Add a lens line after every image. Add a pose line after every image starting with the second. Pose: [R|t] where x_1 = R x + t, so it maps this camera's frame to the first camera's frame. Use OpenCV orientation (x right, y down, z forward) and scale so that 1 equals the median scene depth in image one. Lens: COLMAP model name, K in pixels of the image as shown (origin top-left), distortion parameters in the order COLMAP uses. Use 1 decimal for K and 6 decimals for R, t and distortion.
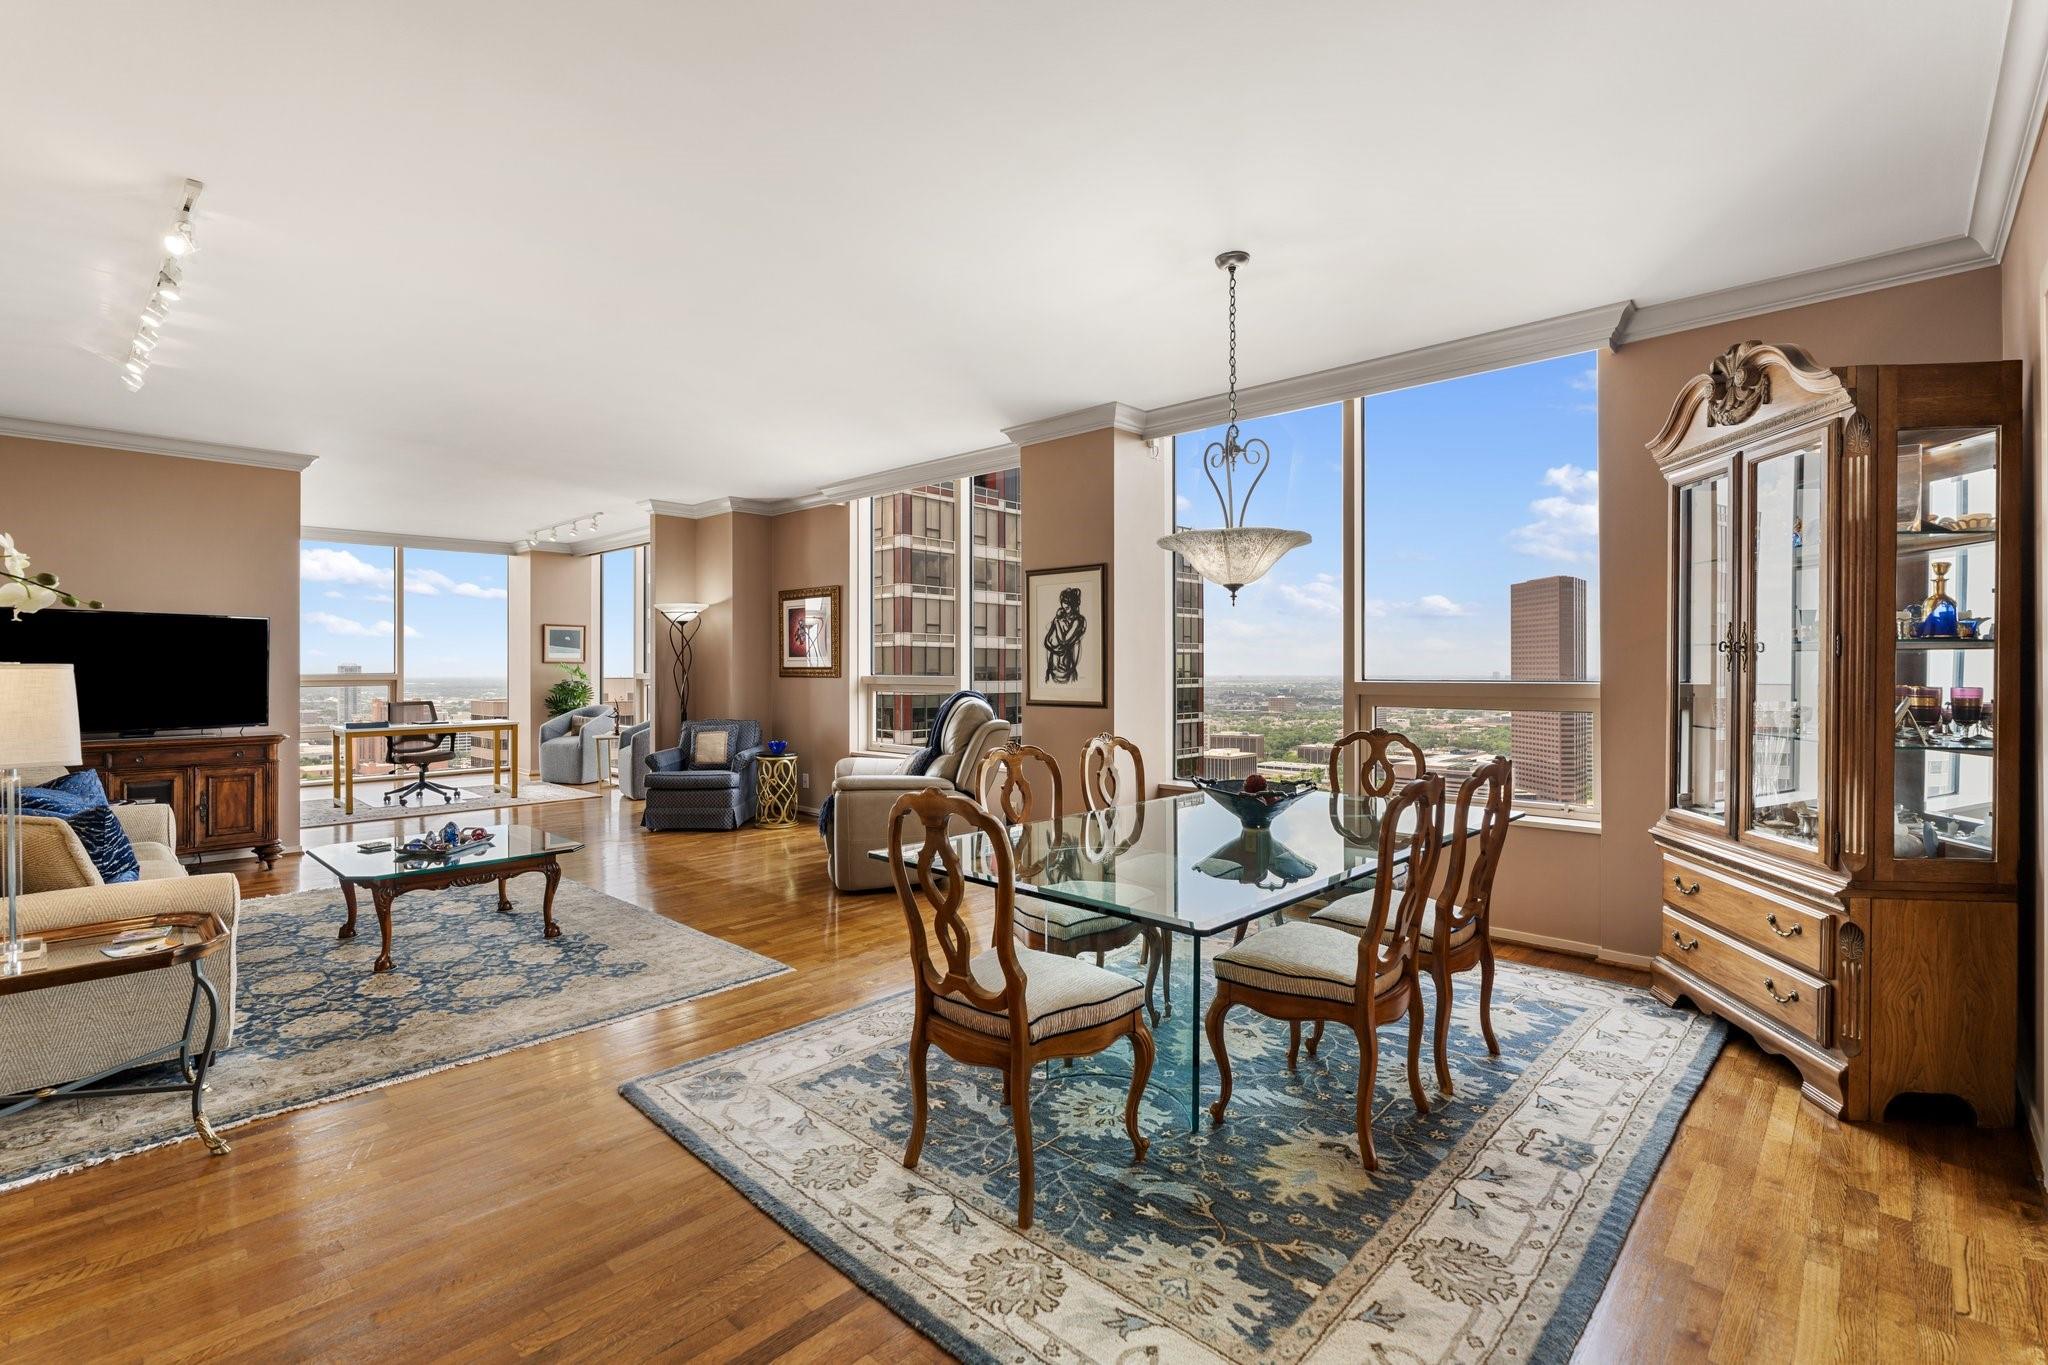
lens RADIAL K [[938.7, 0, 1015.0], [0, 938.7, 669.5], [0, 0, 1]] dist [0.000010, 0.000457]
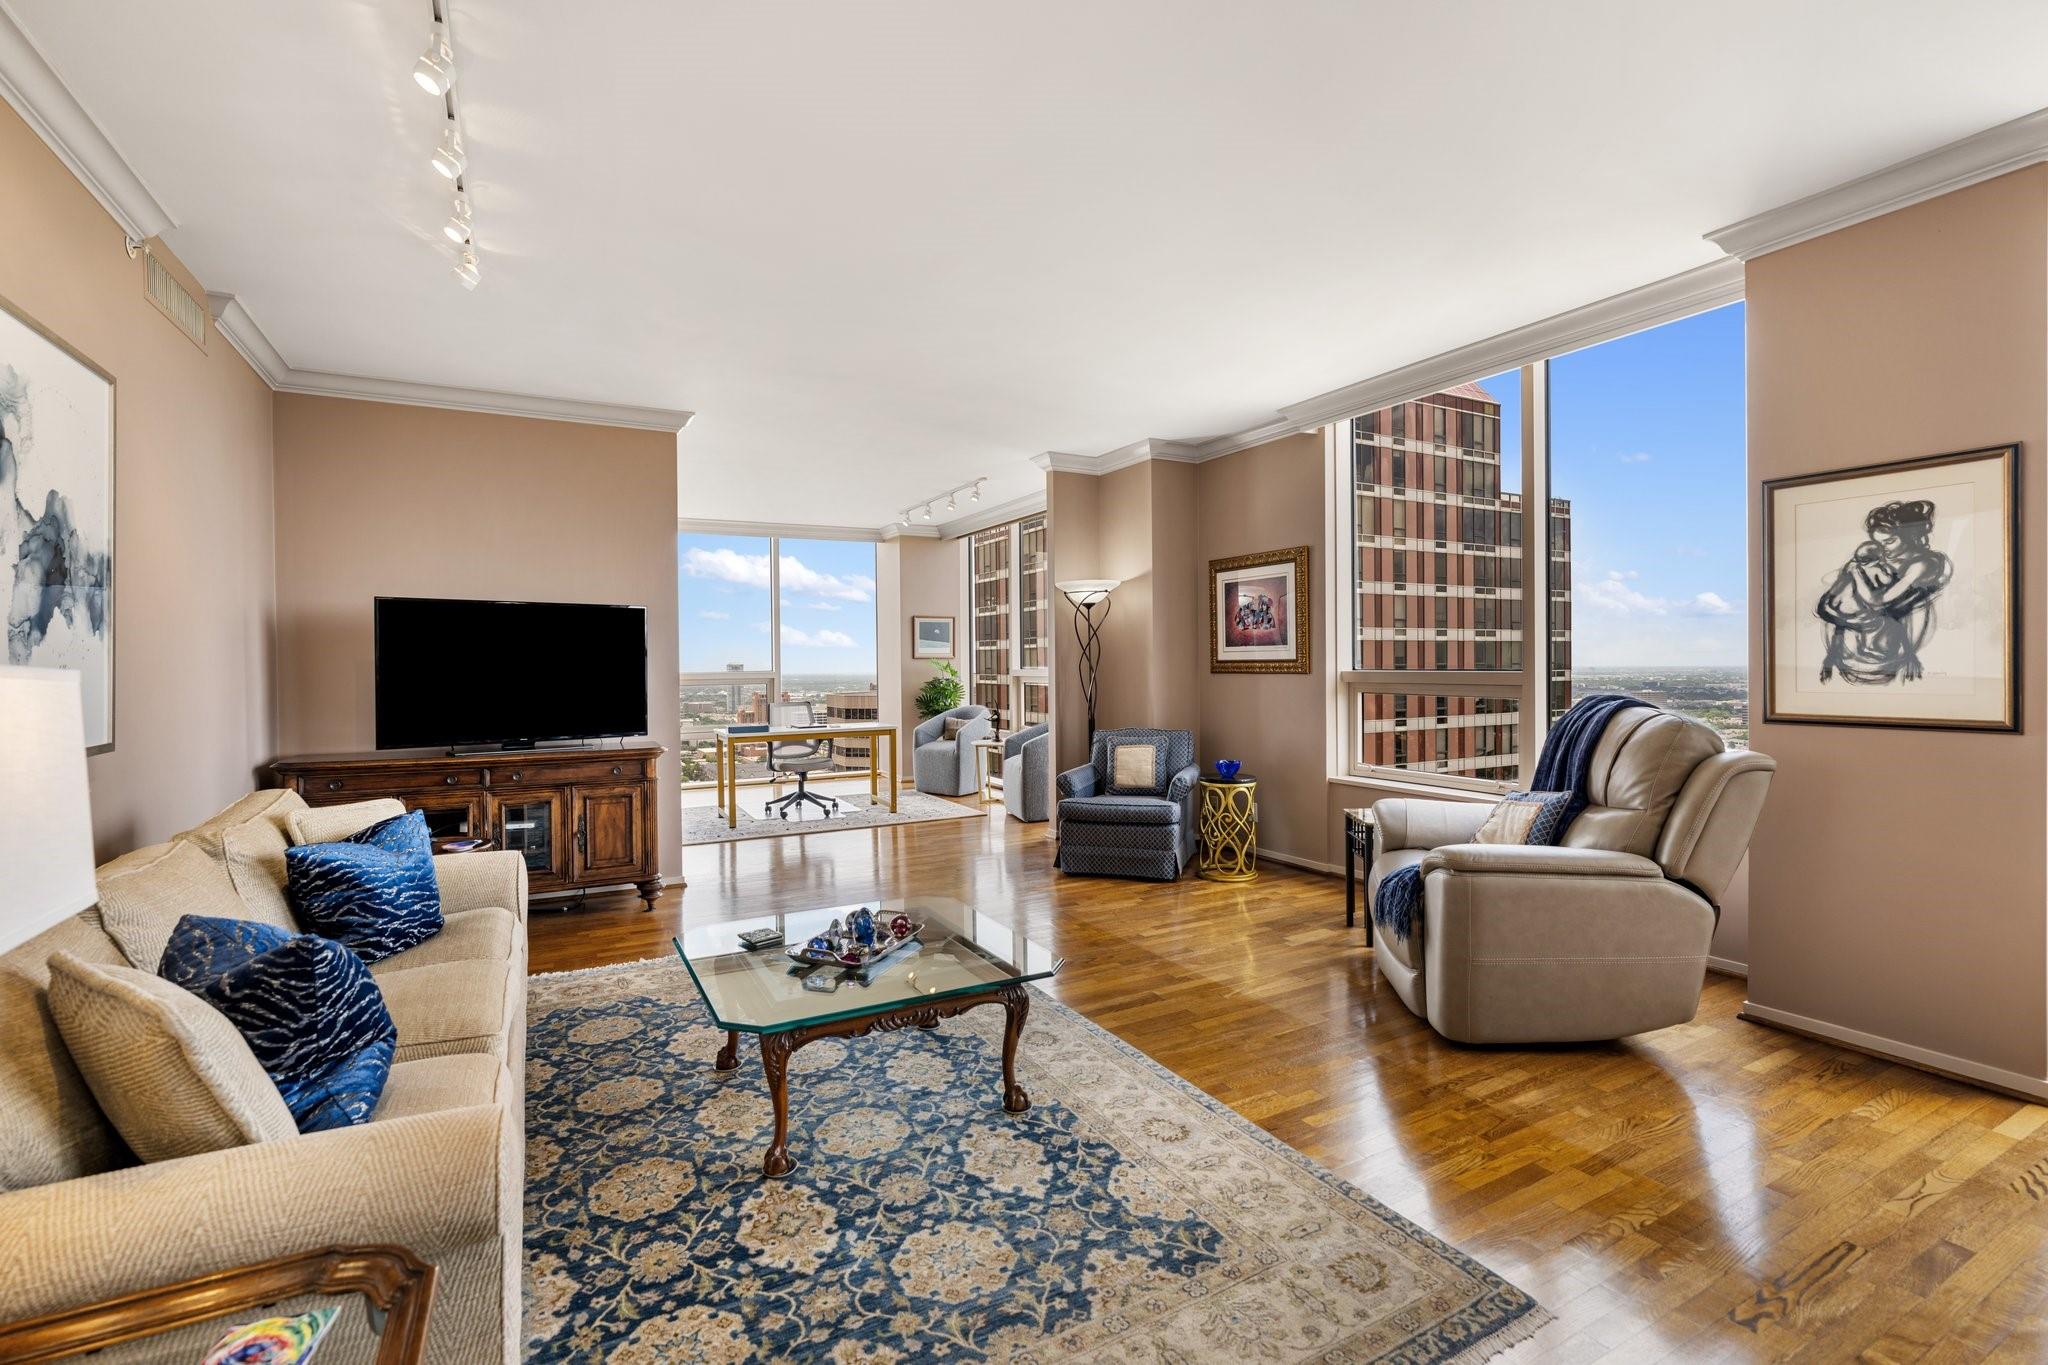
lens RADIAL K [[924.7, 0, 1018.8], [0, 924.7, 675.6], [0, 0, 1]] dist [-0.001479, 0.000006]
pose [[0.949546, -0.005047, -0.313586, -0.212313], [0.009014, 0.999897, 0.011199, 0.000098], [0.313497, -0.013460, 0.949494, 0.307777]]
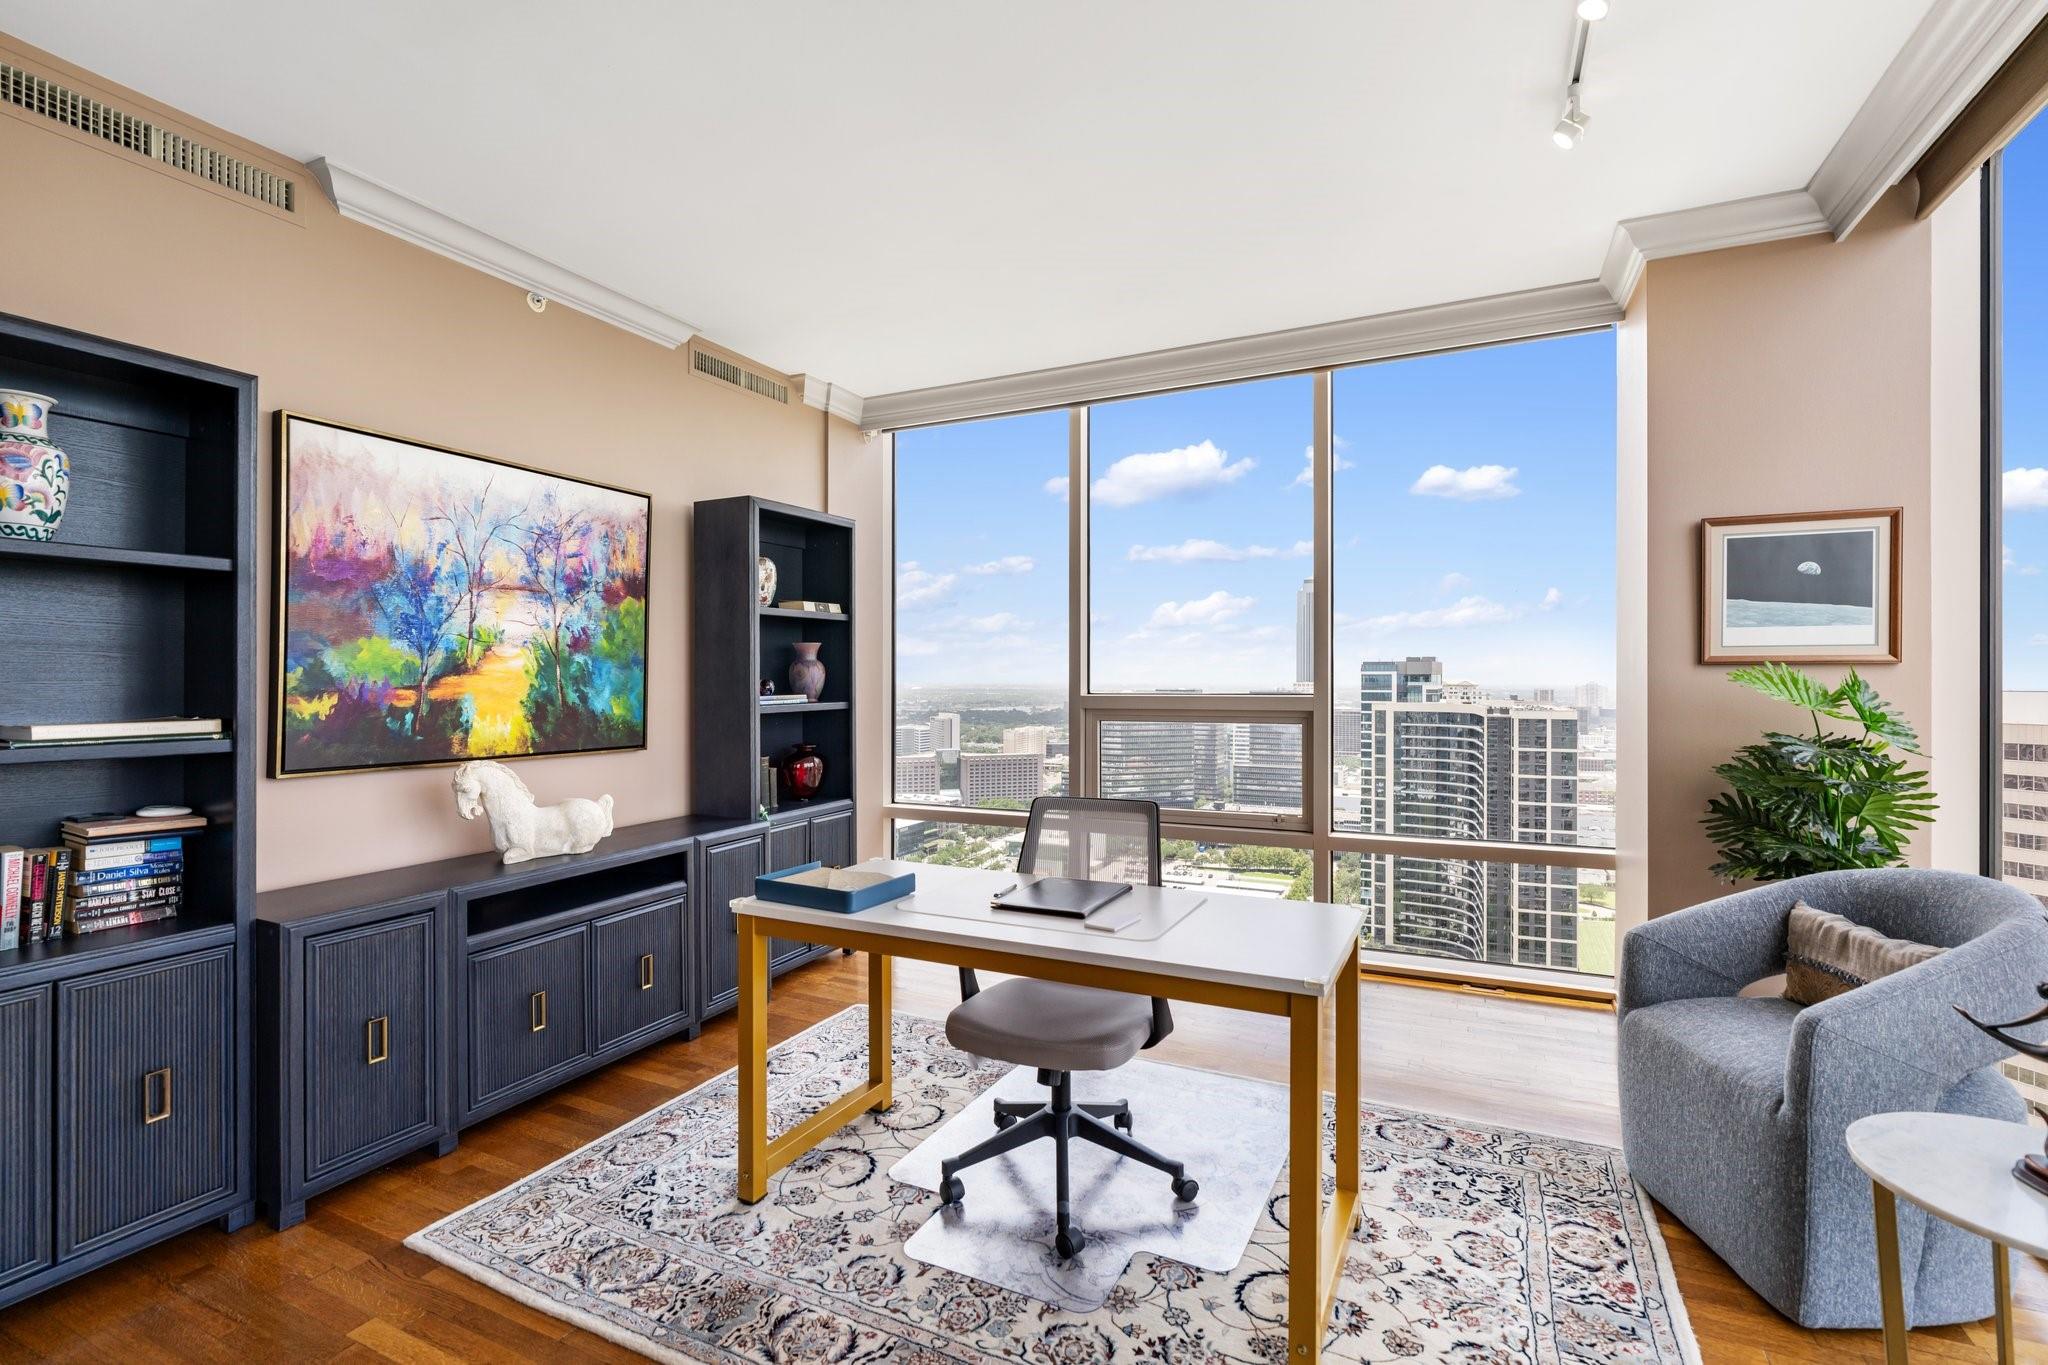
lens RADIAL K [[909.6, 0, 1015.9], [0, 909.6, 677.6], [0, 0, 1]] dist [-0.000931, 0.000165]
pose [[0.290451, 0.000048, -0.956890, -0.525785], [-0.000863, 1.000000, -0.000212, -0.005259], [0.956889, 0.000887, 0.290451, 1.252822]]
